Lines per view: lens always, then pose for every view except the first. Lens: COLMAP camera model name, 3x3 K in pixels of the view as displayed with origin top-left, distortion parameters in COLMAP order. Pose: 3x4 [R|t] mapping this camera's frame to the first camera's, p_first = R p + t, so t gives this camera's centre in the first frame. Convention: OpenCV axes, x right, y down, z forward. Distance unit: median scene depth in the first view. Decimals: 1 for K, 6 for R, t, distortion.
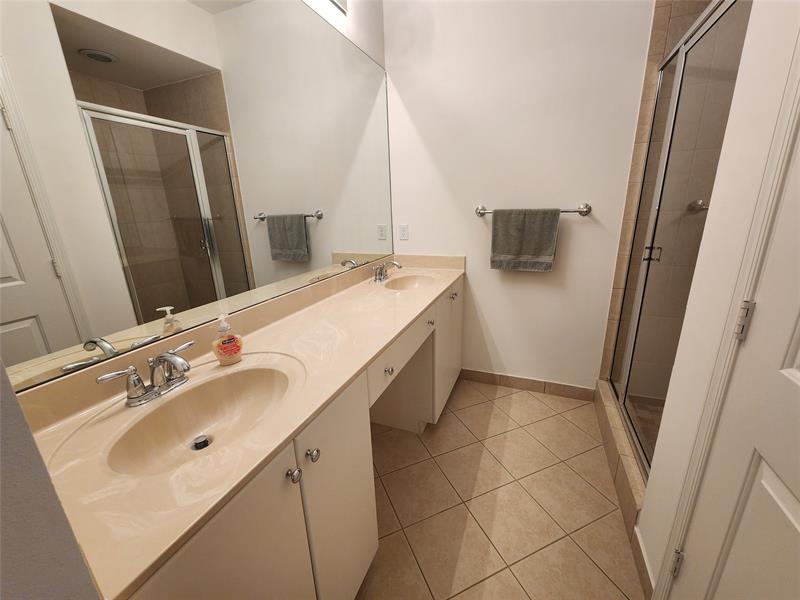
lens RADIAL K [[322.1, 0, 400.0], [0, 322.1, 300.0], [0, 0, 1]] dist [-0.000233, -0.000011]
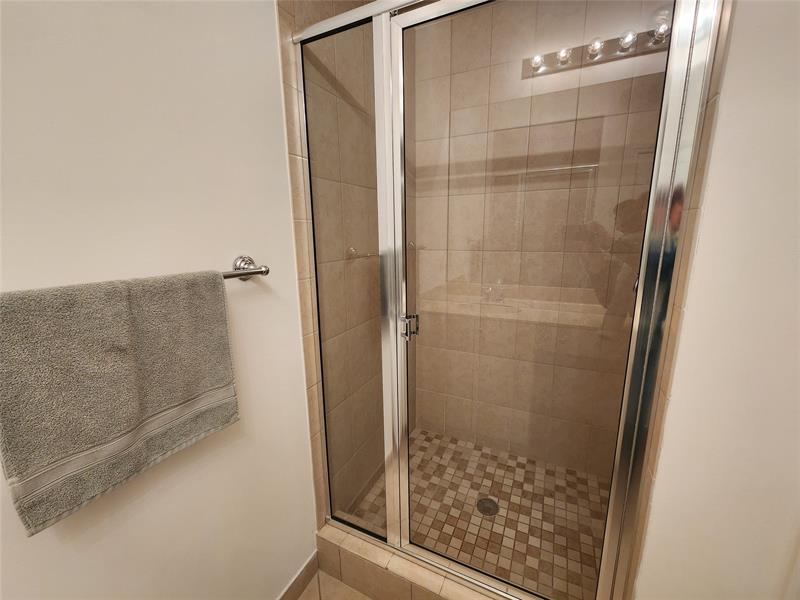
lens RADIAL K [[322.1, 0, 400.0], [0, 322.1, 300.0], [0, 0, 1]] dist [-0.000233, -0.000011]
pose [[0.047083, -0.168993, 0.984492, 0.050200], [0.294170, 0.944223, 0.148012, -0.115383], [-0.954593, 0.282639, 0.094169, 0.358827]]
